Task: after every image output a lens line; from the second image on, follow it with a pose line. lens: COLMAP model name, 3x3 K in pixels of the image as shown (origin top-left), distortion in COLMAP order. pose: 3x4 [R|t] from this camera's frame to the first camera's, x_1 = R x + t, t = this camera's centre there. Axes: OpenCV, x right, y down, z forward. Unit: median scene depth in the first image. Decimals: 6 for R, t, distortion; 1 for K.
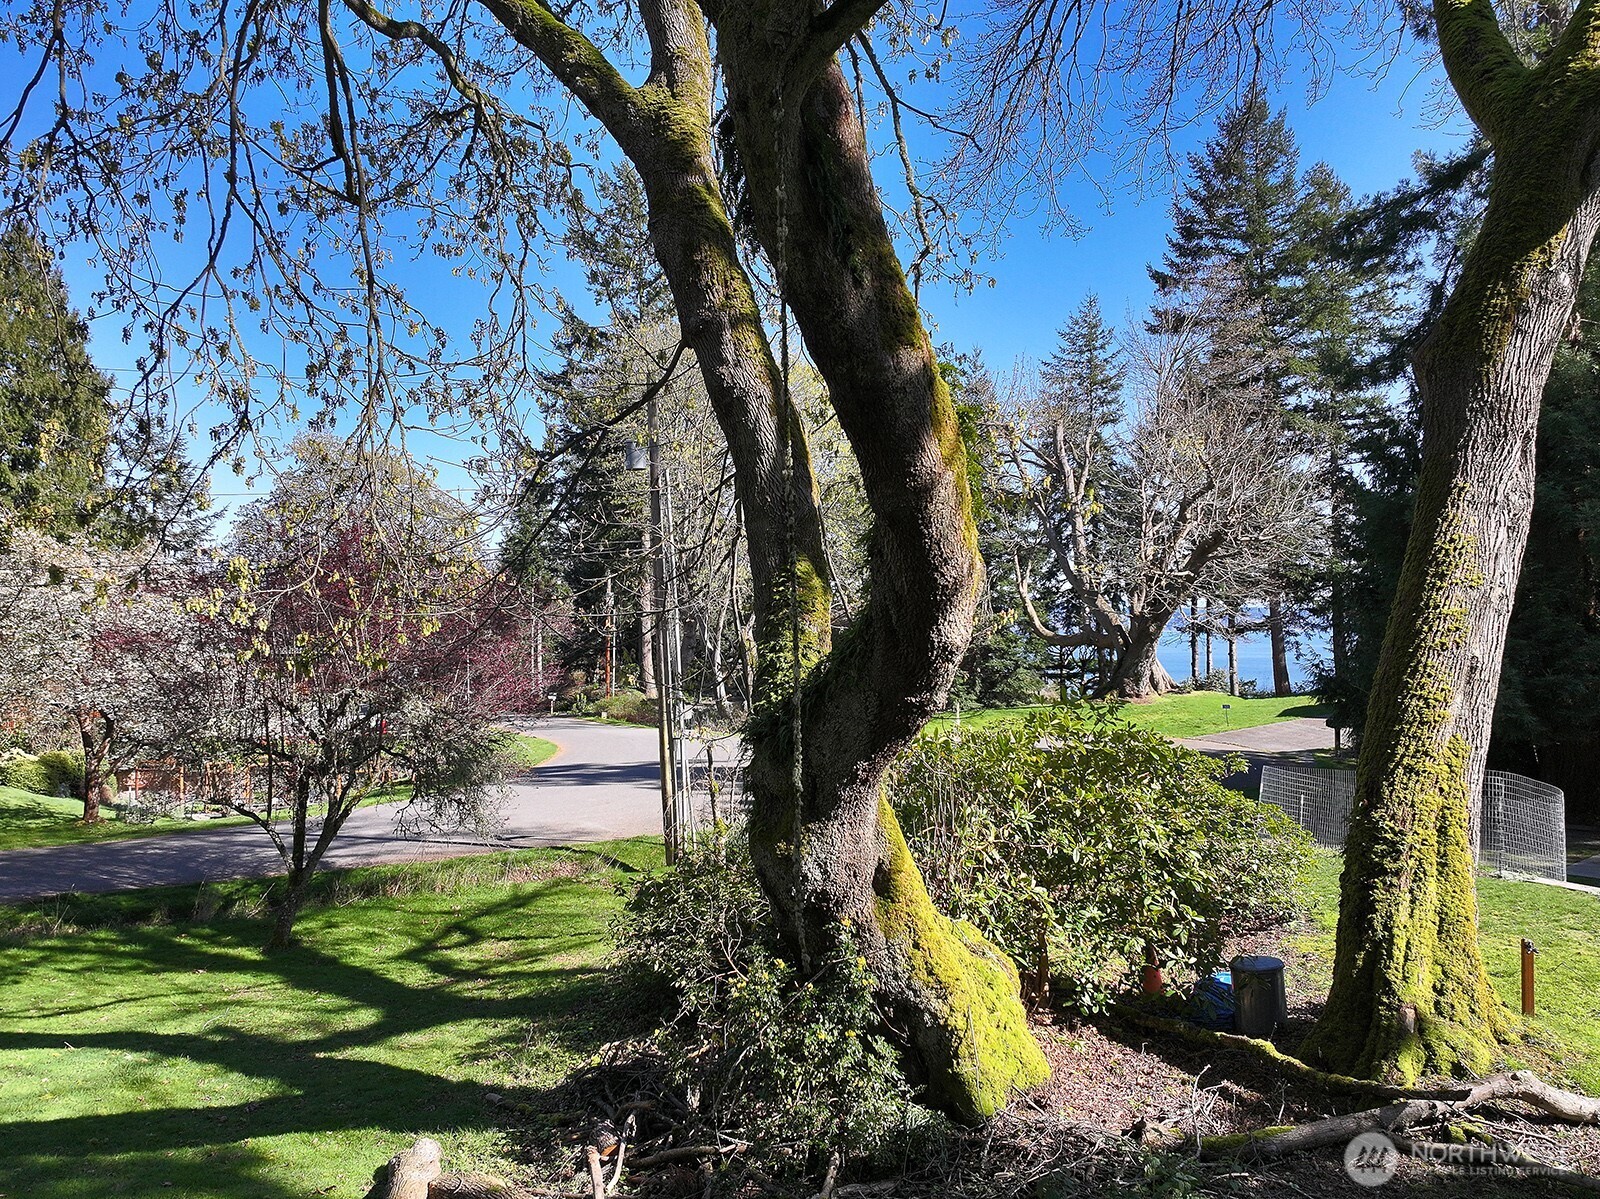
lens RADIAL K [[1285.1, 0, 800.0], [0, 1285.1, 599.5], [0, 0, 1]] dist [0.008148, -0.001170]
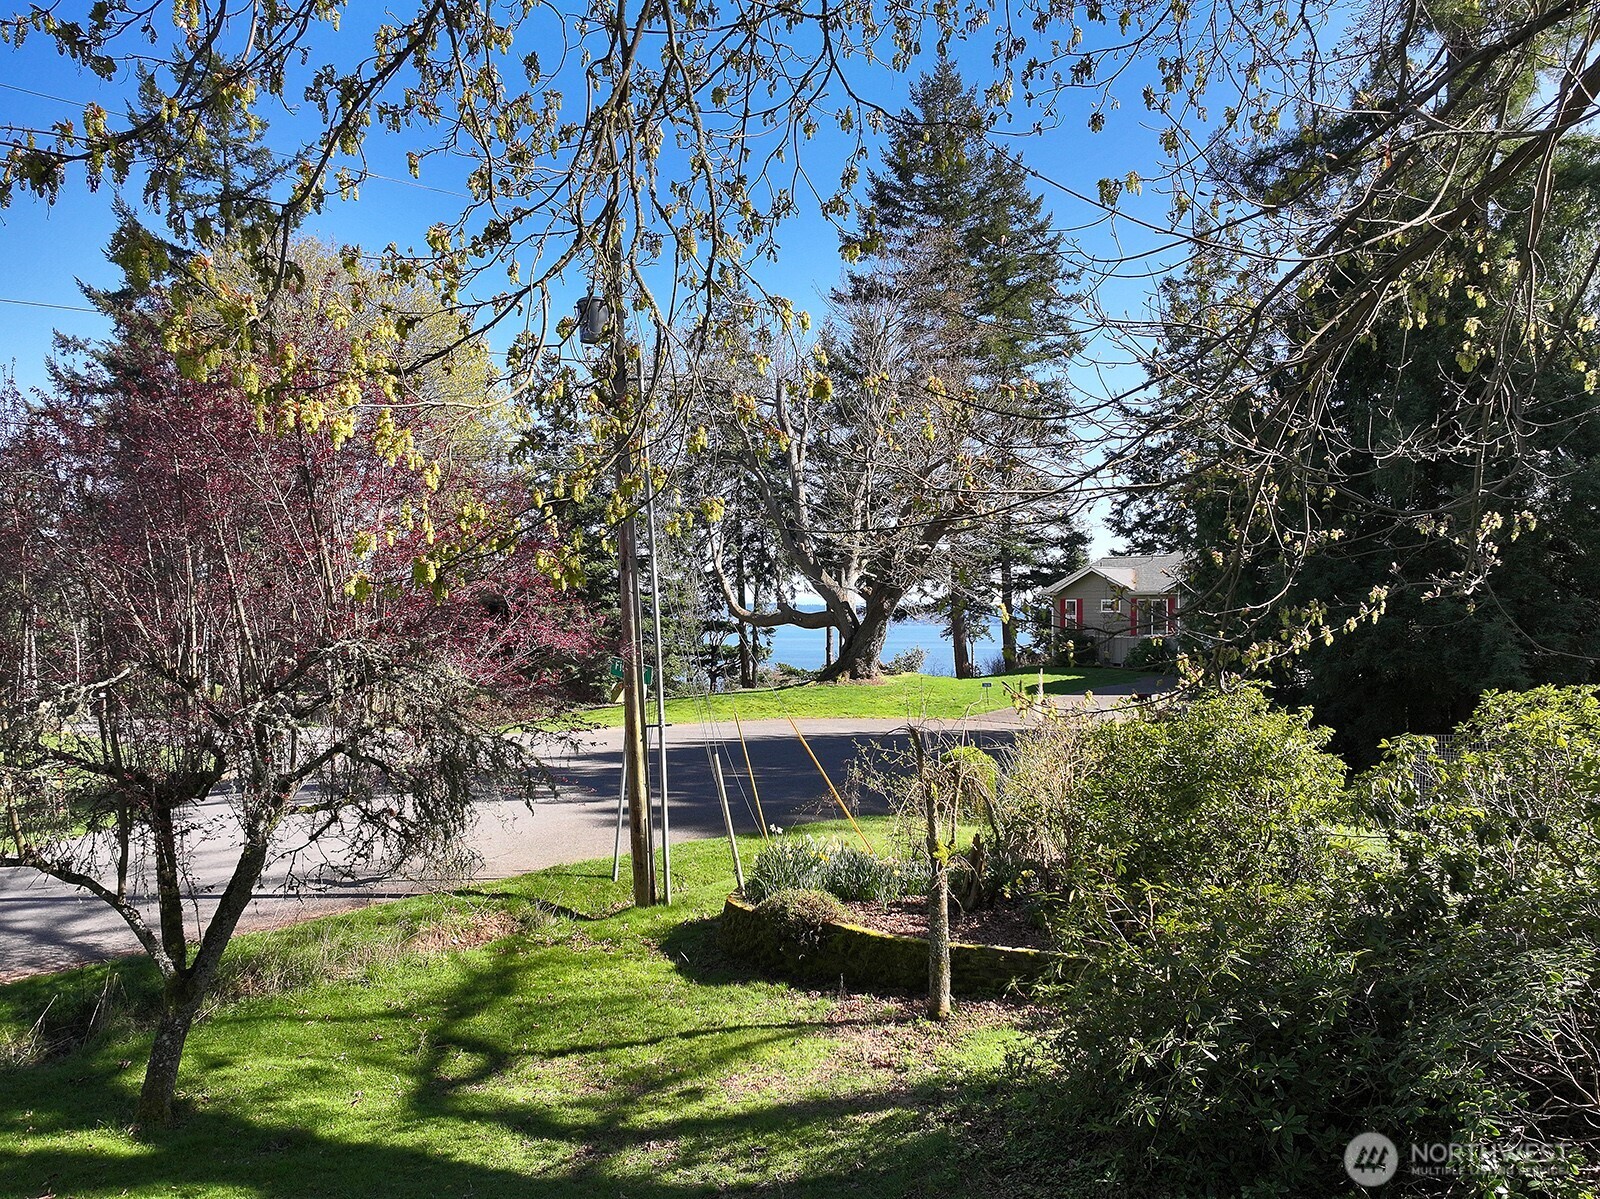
lens RADIAL K [[1285.1, 0, 800.0], [0, 1285.1, 599.5], [0, 0, 1]] dist [0.008148, -0.001170]
pose [[0.929461, 0.006704, 0.368859, -0.337502], [-0.008211, 0.999963, 0.002518, 0.042216], [-0.368828, -0.005369, 0.929482, 0.371471]]
